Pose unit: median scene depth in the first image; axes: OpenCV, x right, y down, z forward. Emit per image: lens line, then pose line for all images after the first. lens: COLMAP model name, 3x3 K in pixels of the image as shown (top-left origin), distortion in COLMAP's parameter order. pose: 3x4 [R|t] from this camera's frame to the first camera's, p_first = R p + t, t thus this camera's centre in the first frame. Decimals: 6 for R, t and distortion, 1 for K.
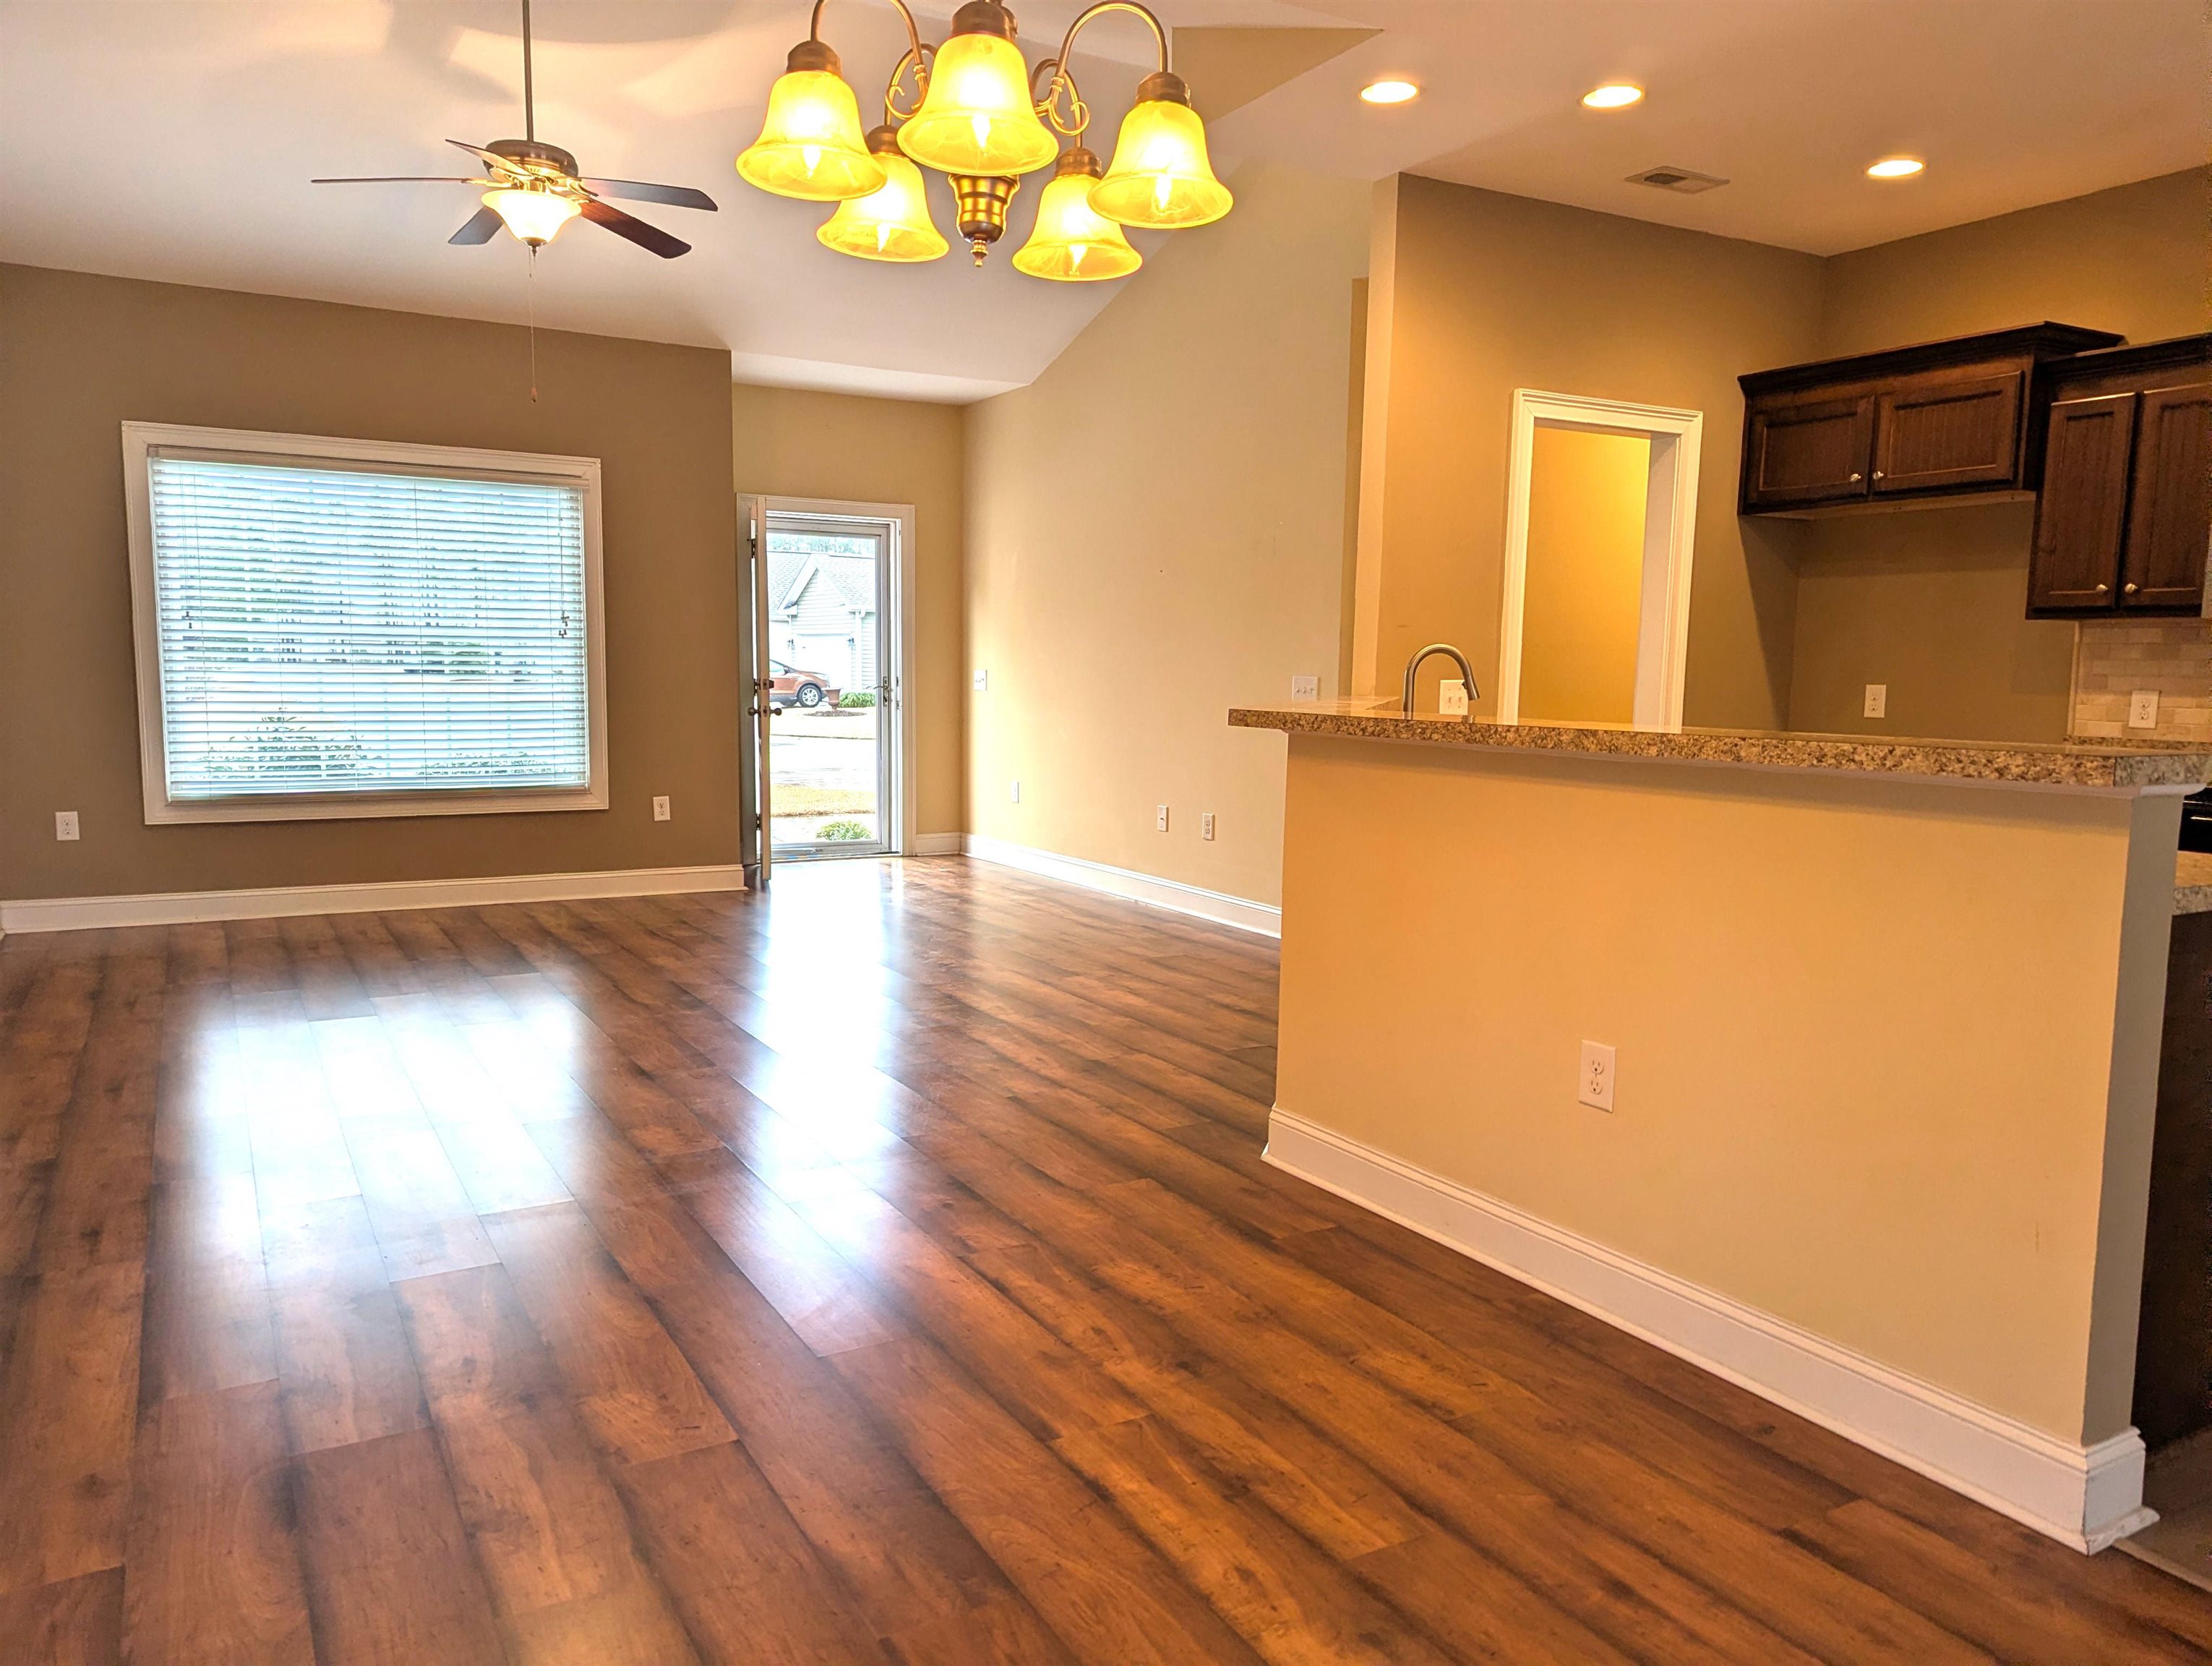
lens RADIAL K [[1545.6, 0, 1065.1], [0, 1545.6, 836.9], [0, 0, 1]] dist [0.076530, -0.074429]
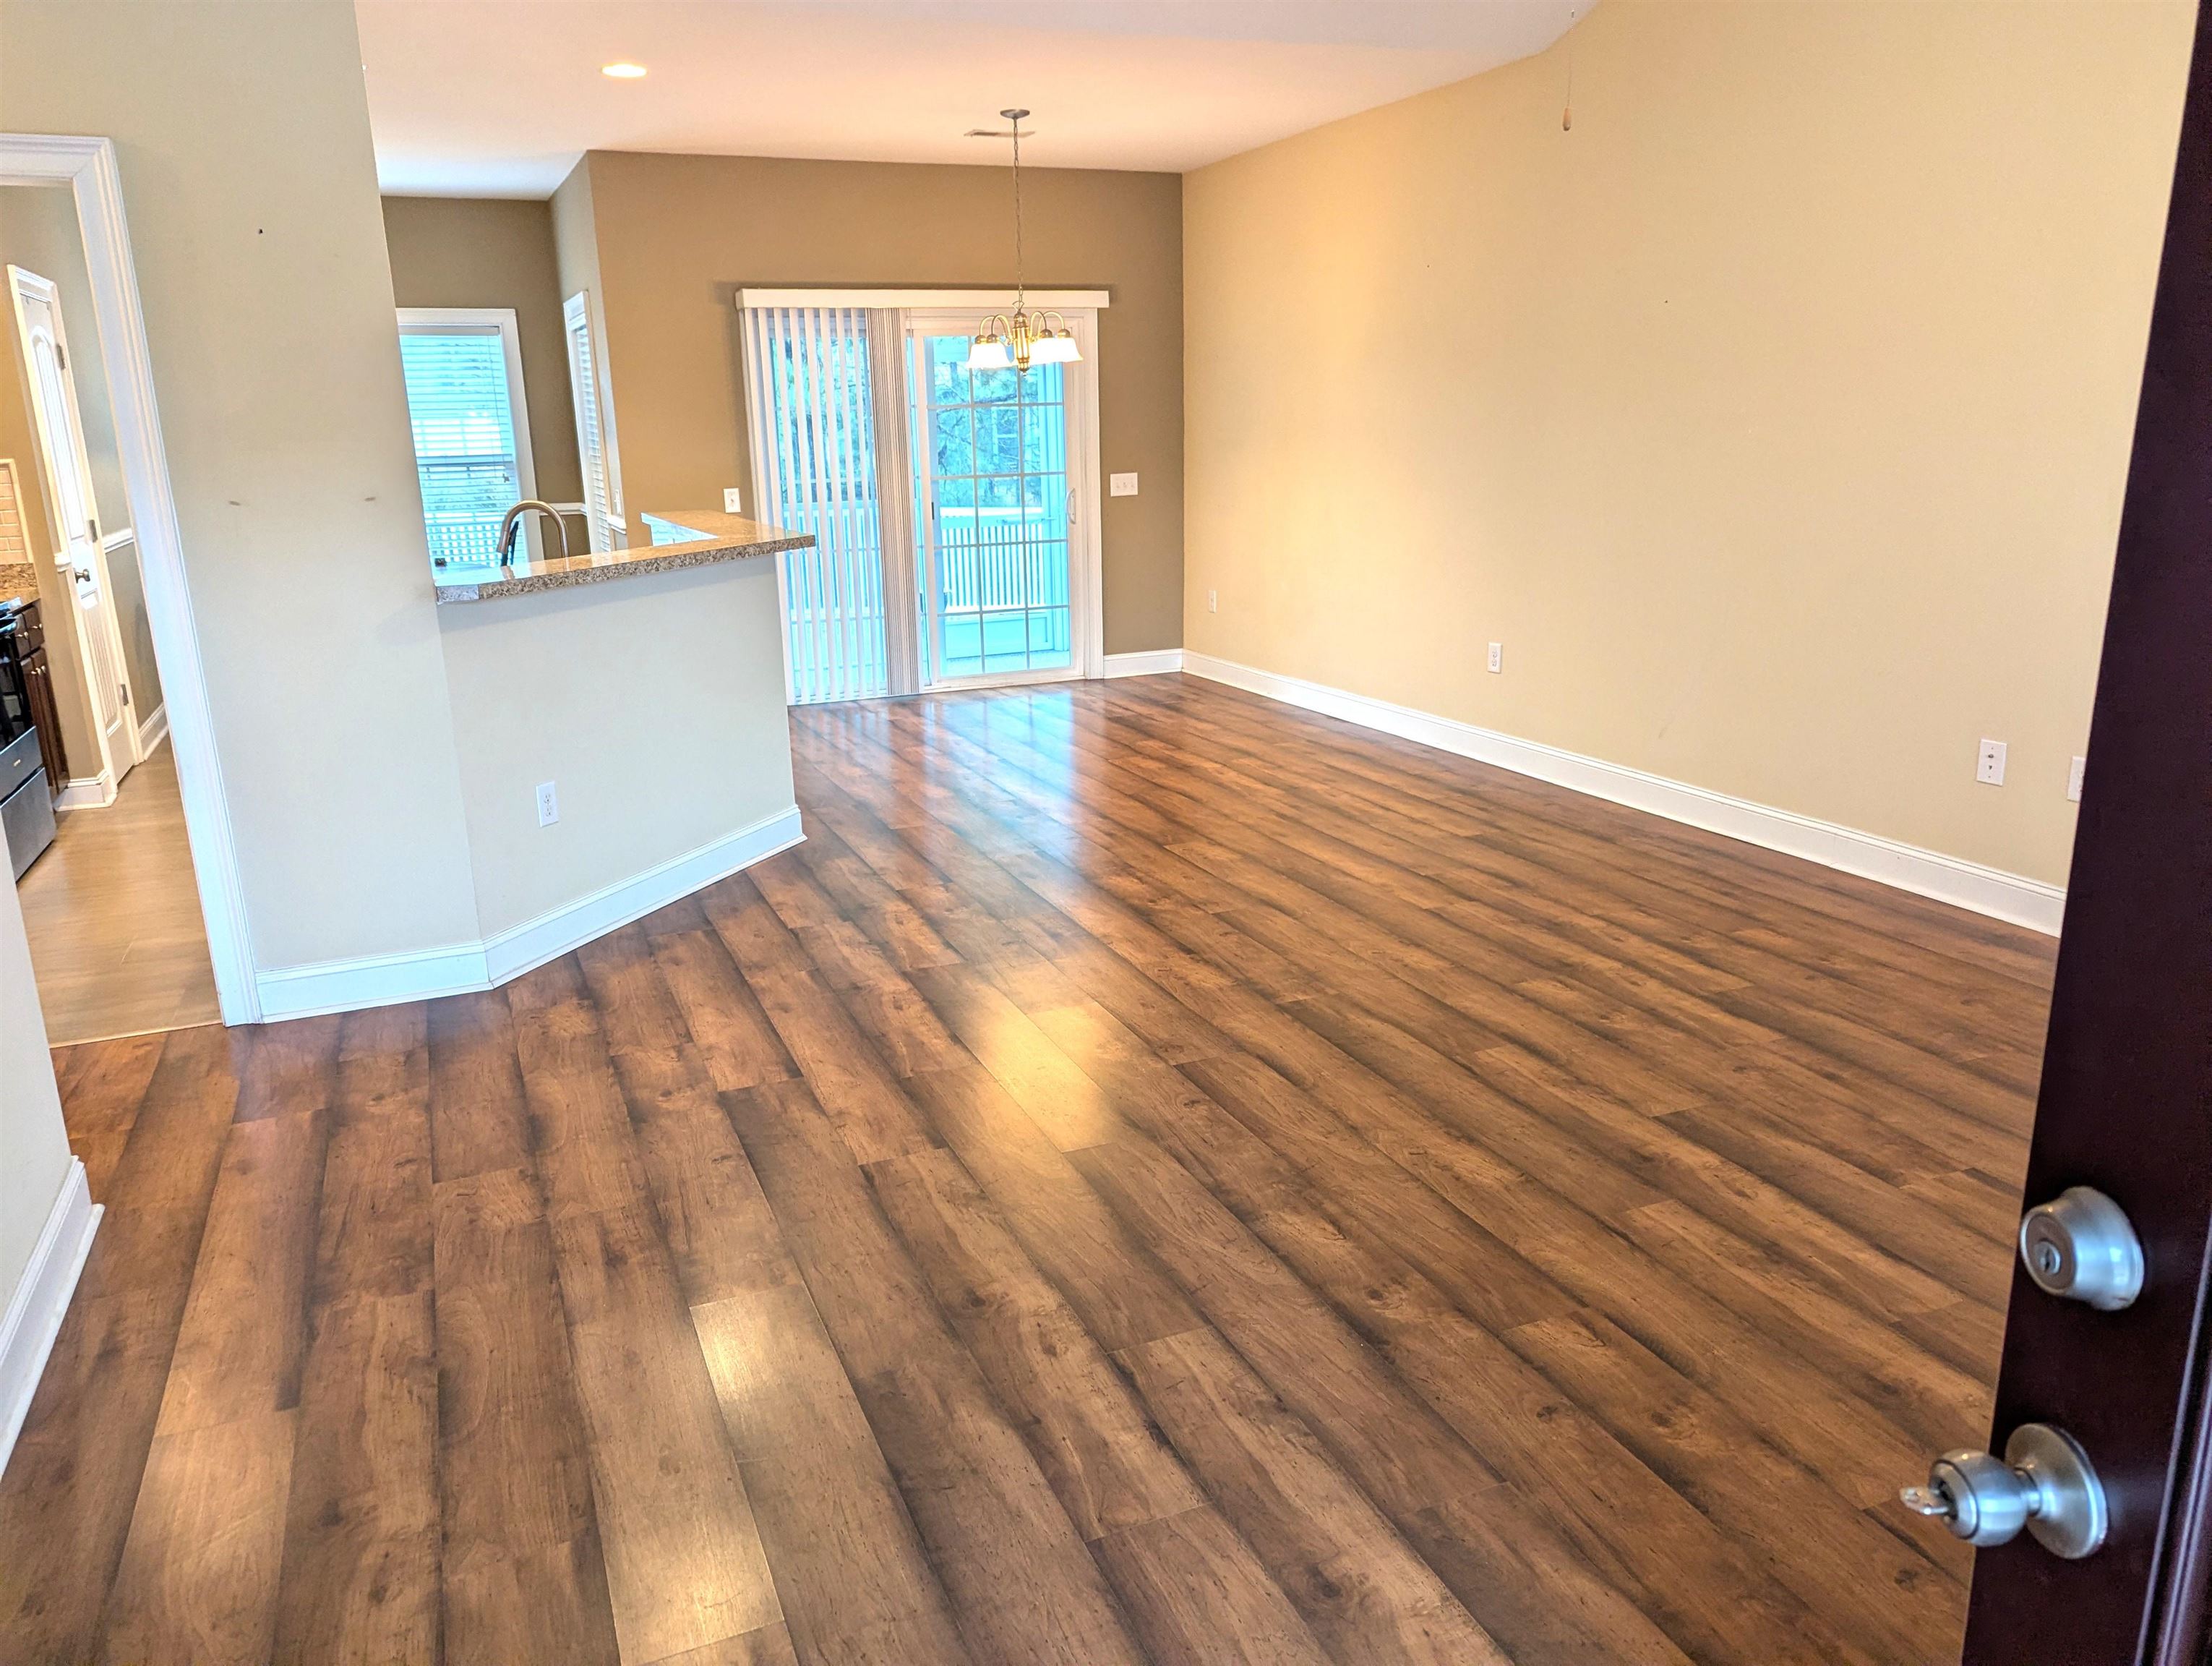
lens RADIAL K [[1545.6, 0, 1065.1], [0, 1545.6, 836.9], [0, 0, 1]] dist [0.076530, -0.074429]
pose [[-0.992800, -0.020424, 0.118029, -0.229481], [0.025025, 0.928246, 0.371125, -0.264811], [-0.117140, 0.371407, -0.921051, 1.800503]]
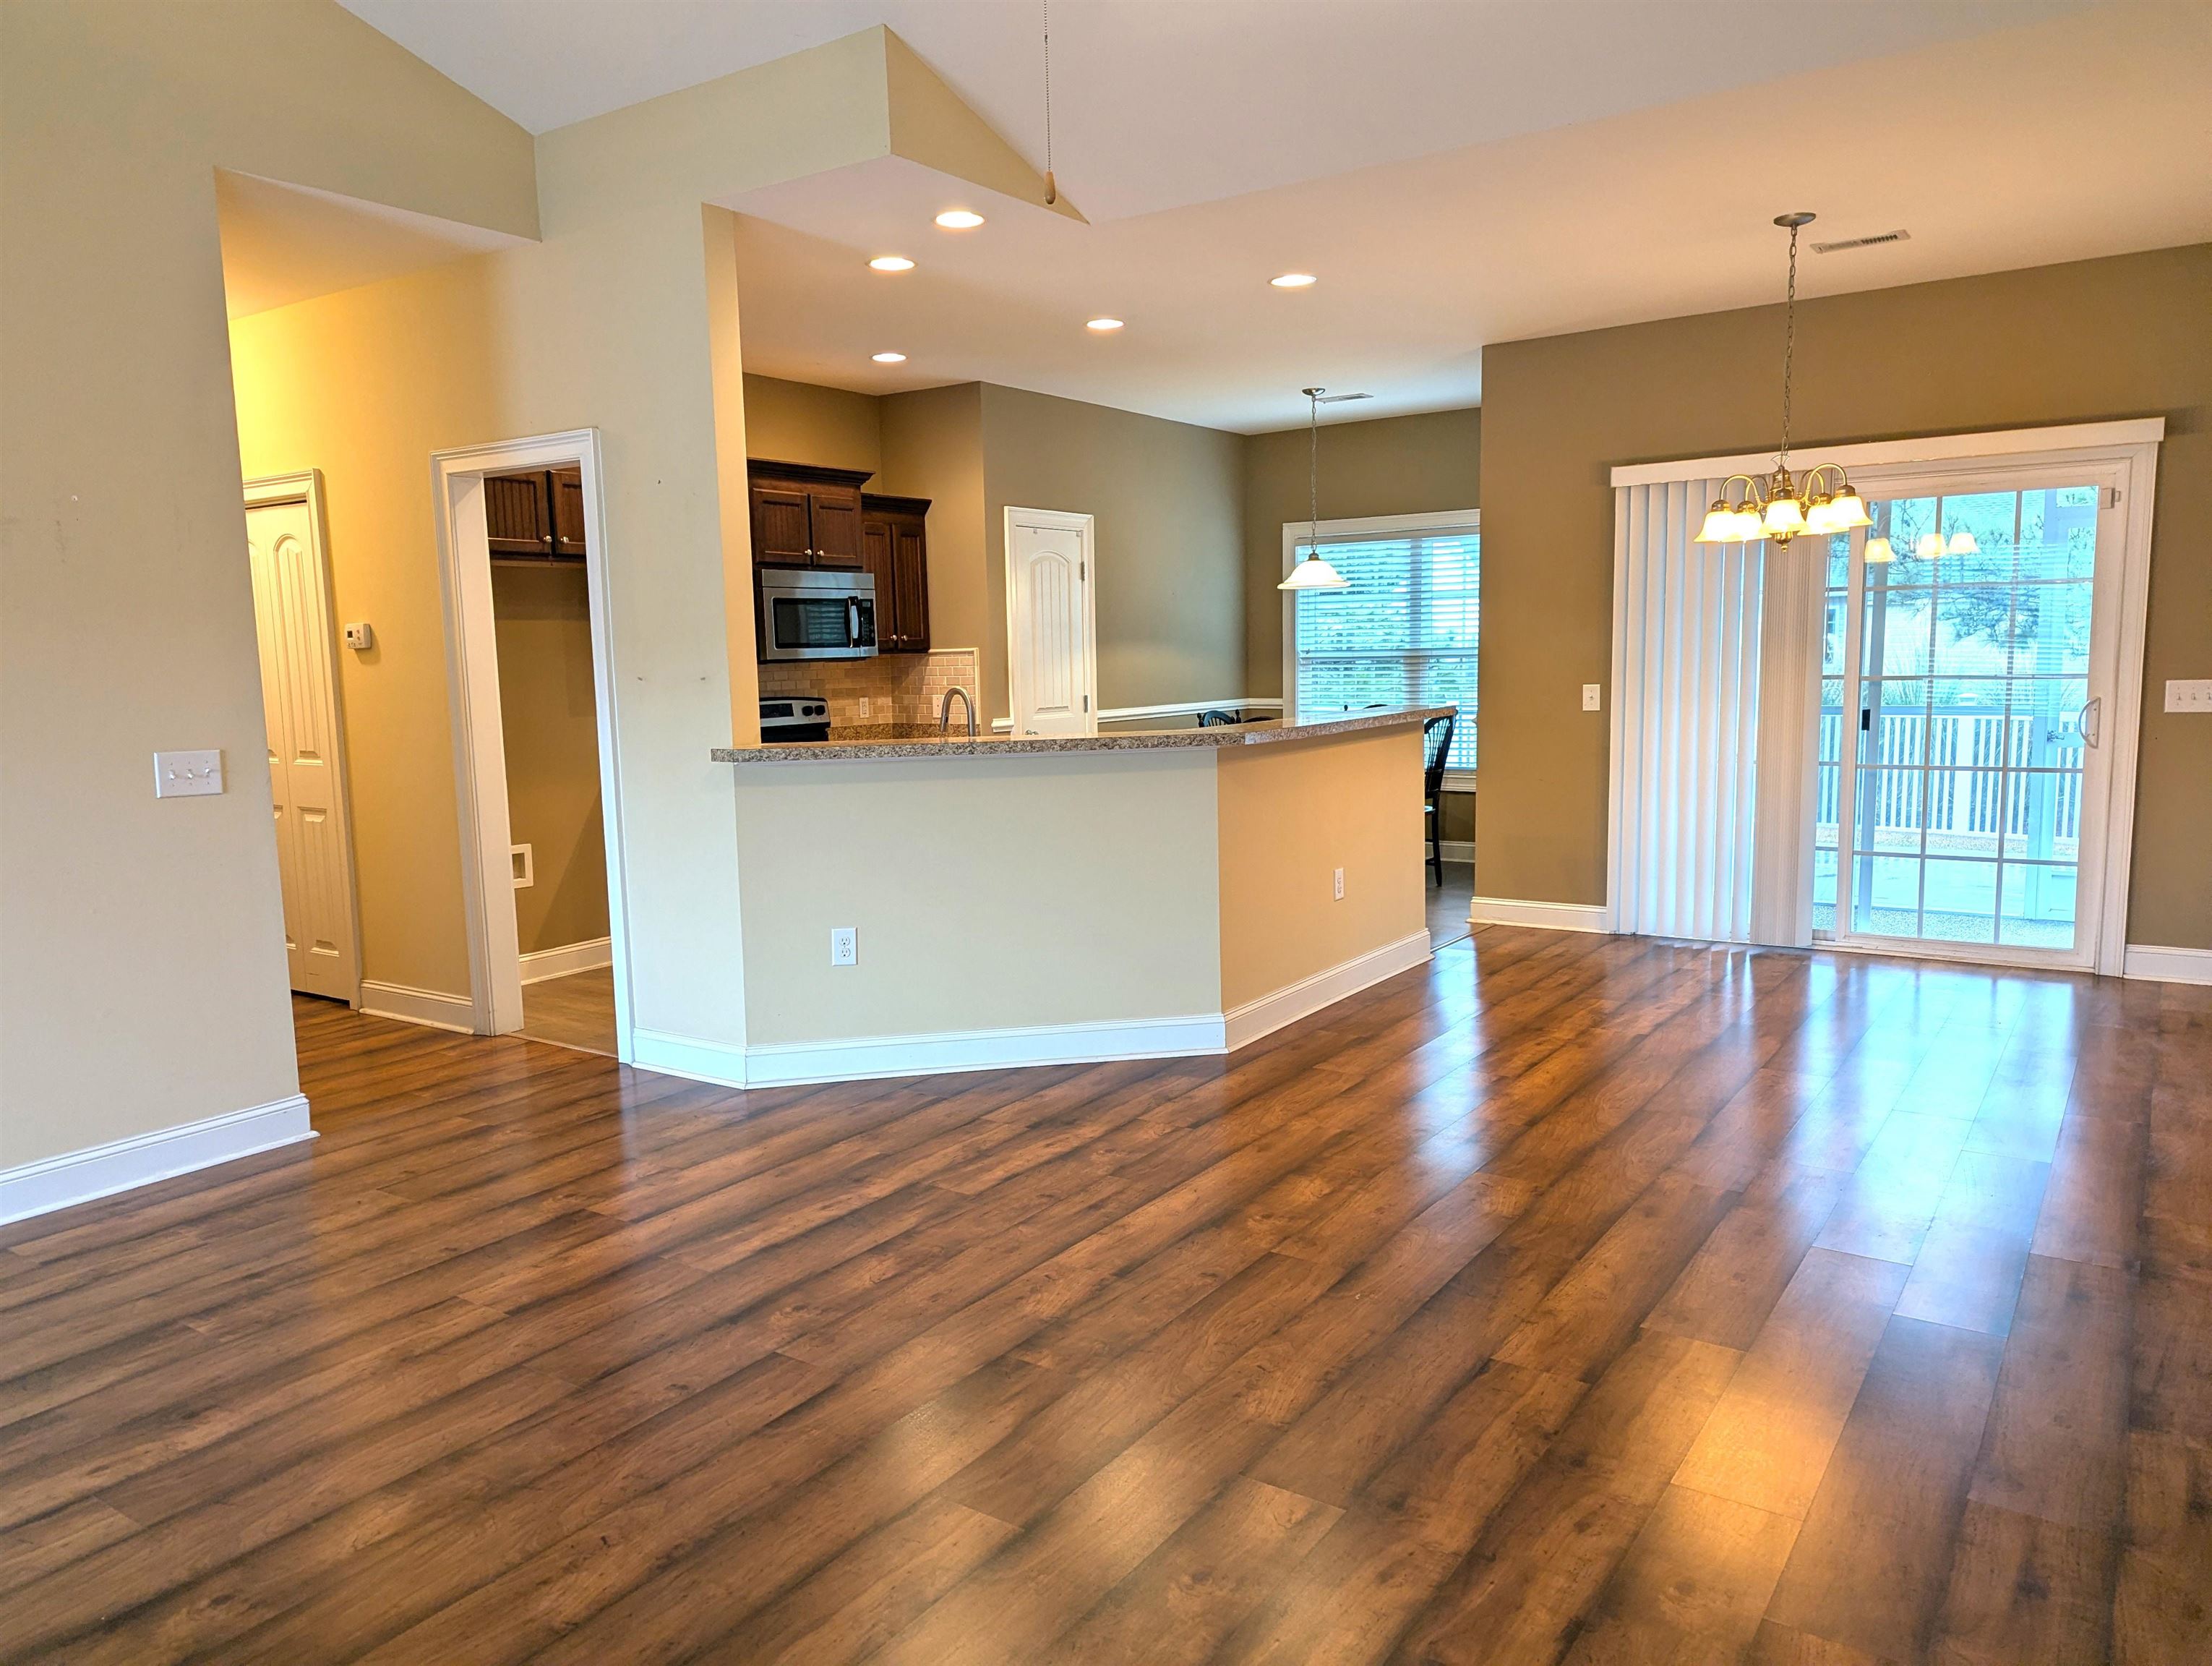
lens RADIAL K [[1542.9, 0, 1076.5], [0, 1542.9, 849.9], [0, 0, 1]] dist [0.078787, -0.072240]
pose [[-0.436681, -0.122454, 0.891243, -0.788692], [0.119300, 0.974060, 0.192286, -0.194950], [-0.891671, 0.190293, -0.410745, 1.267813]]
